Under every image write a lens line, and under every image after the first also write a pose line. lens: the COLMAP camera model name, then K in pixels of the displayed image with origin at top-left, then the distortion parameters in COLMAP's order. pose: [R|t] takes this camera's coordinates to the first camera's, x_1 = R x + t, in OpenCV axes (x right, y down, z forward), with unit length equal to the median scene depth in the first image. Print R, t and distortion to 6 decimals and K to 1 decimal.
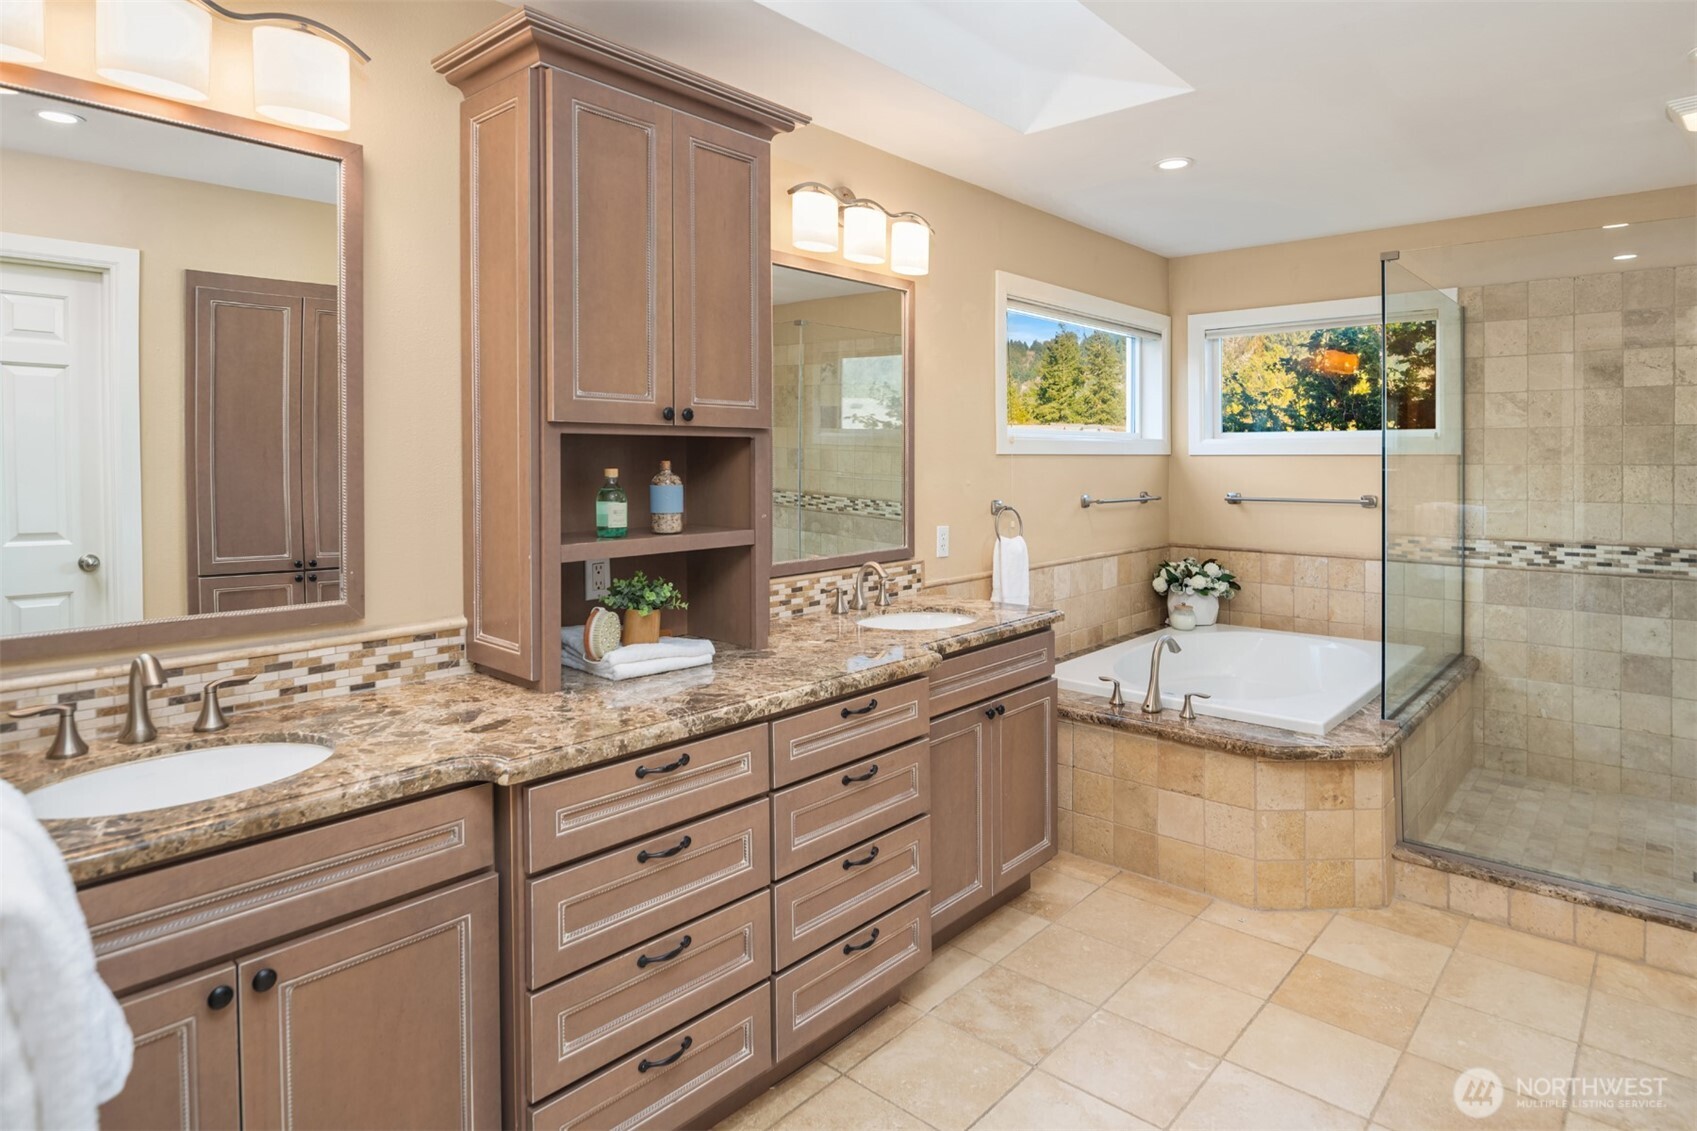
lens RADIAL K [[920.4, 0, 844.0], [0, 920.4, 463.6], [0, 0, 1]] dist [0.000597, -0.007656]
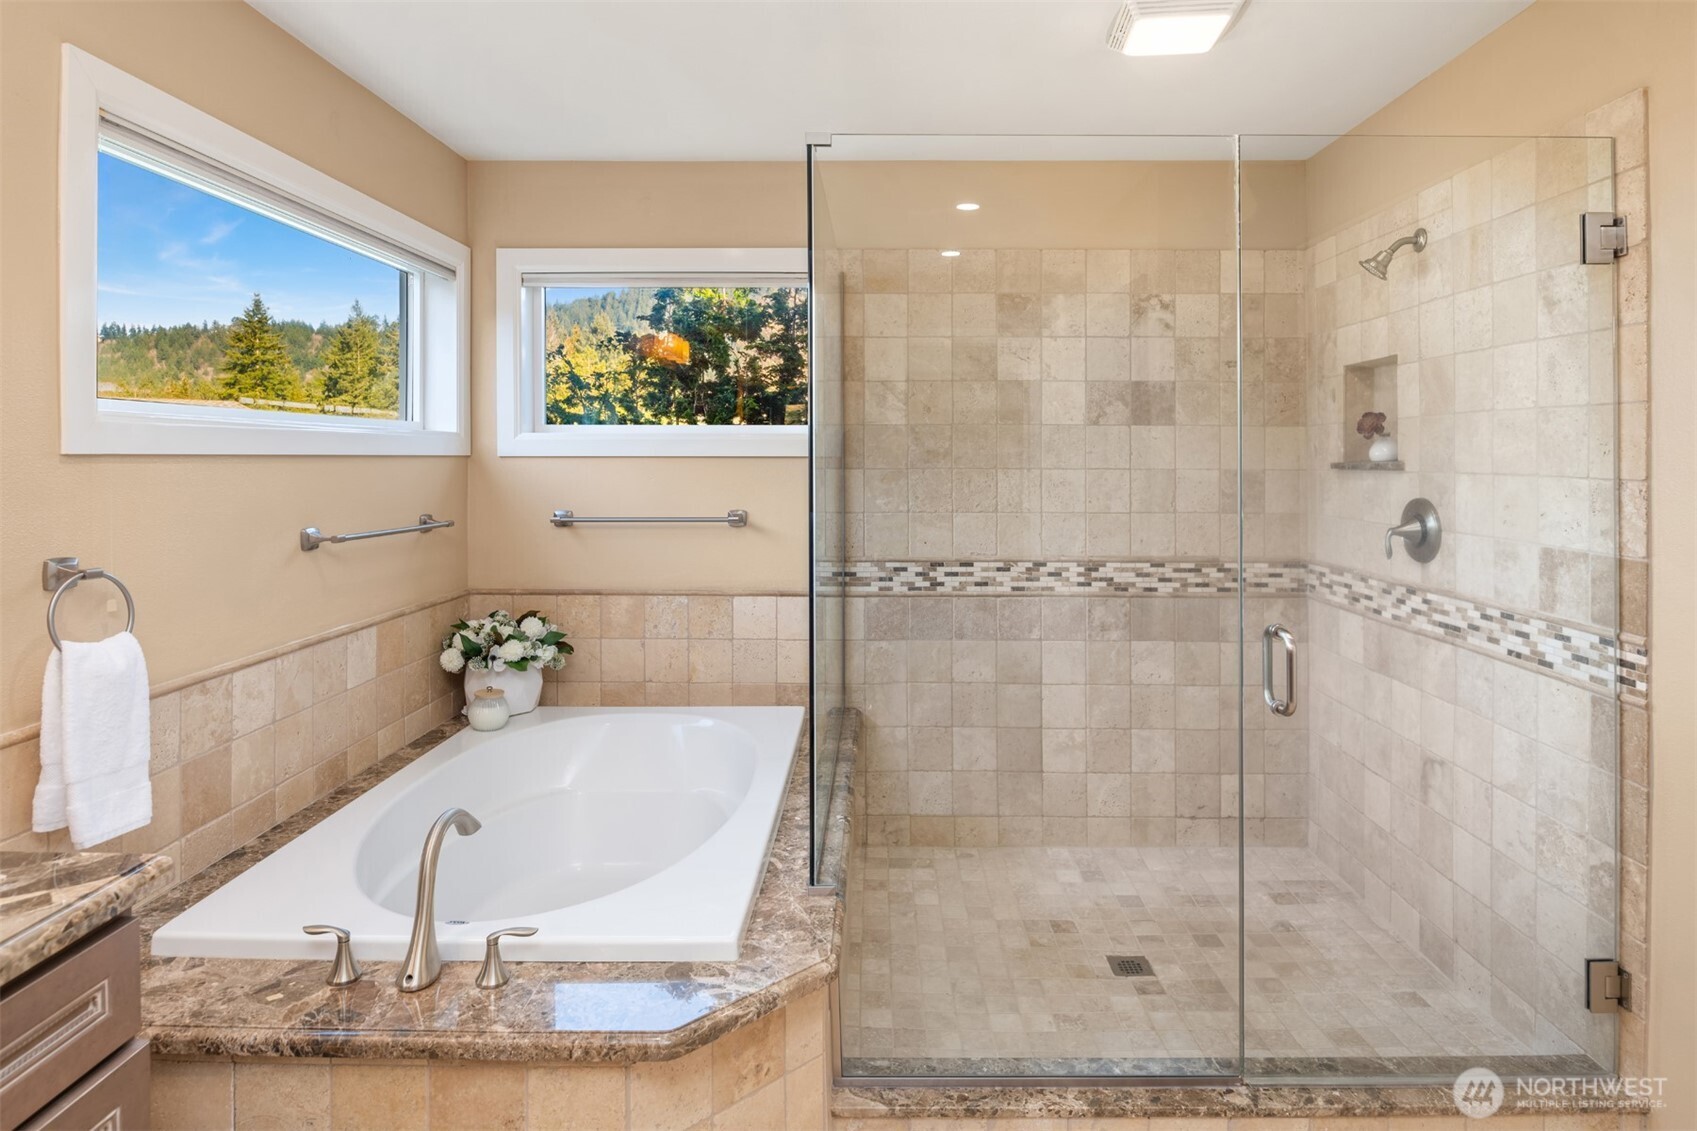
lens RADIAL K [[920.4, 0, 859.3], [0, 920.4, 456.6], [0, 0, 1]] dist [0.000597, -0.007656]
pose [[0.745107, 0.002692, 0.666940, 0.149300], [0.002672, 0.999972, -0.007021, -0.004064], [-0.666940, 0.007013, 0.745079, 0.391852]]
